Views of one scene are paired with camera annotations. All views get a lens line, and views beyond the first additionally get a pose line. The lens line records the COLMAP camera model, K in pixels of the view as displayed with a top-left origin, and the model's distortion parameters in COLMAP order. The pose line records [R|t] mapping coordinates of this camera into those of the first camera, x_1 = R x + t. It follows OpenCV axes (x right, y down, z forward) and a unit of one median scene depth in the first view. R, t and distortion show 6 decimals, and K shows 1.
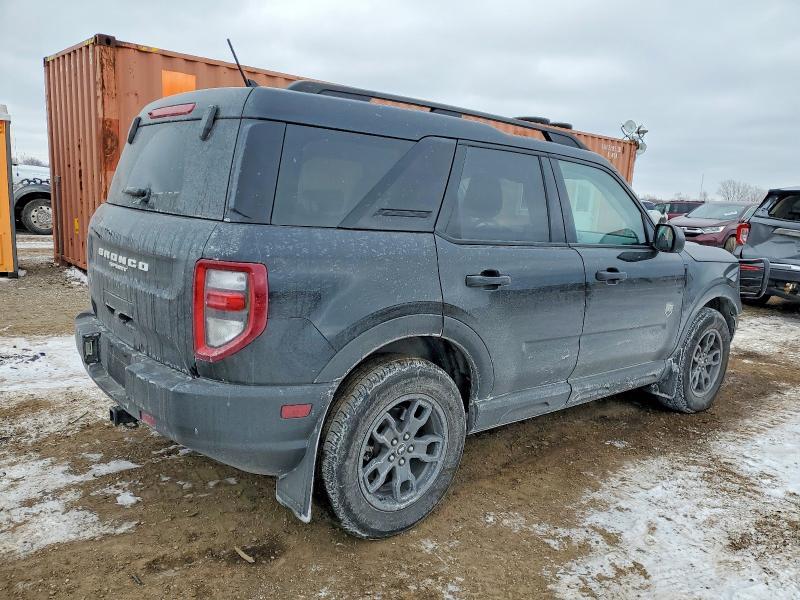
lens RADIAL K [[647.7, 0, 400.0], [0, 647.7, 300.0], [0, 0, 1]] dist [0.020983, -0.003999]
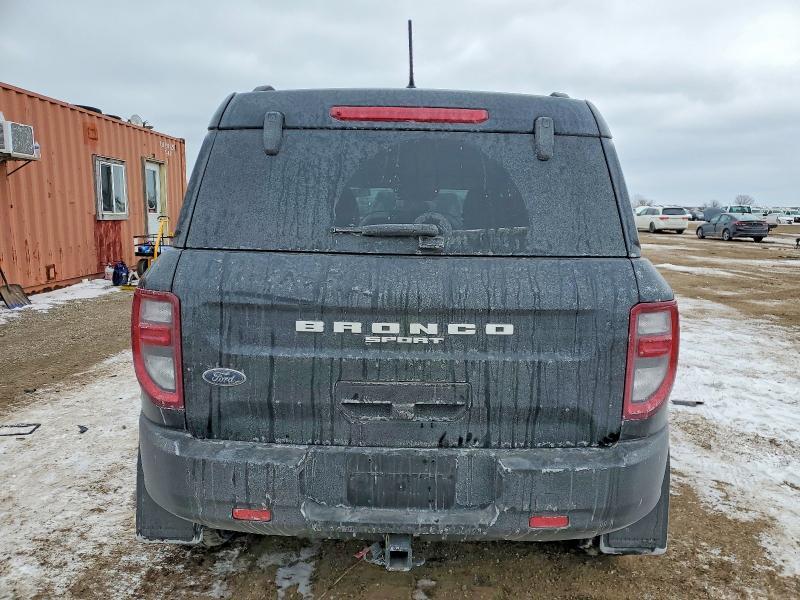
lens RADIAL K [[647.7, 0, 400.0], [0, 647.7, 300.0], [0, 0, 1]] dist [0.020983, -0.003999]
pose [[0.641871, -0.151065, 0.751785, -0.968969], [0.142989, 0.986786, 0.076204, -0.149291], [-0.753363, 0.058584, 0.654990, 0.570506]]
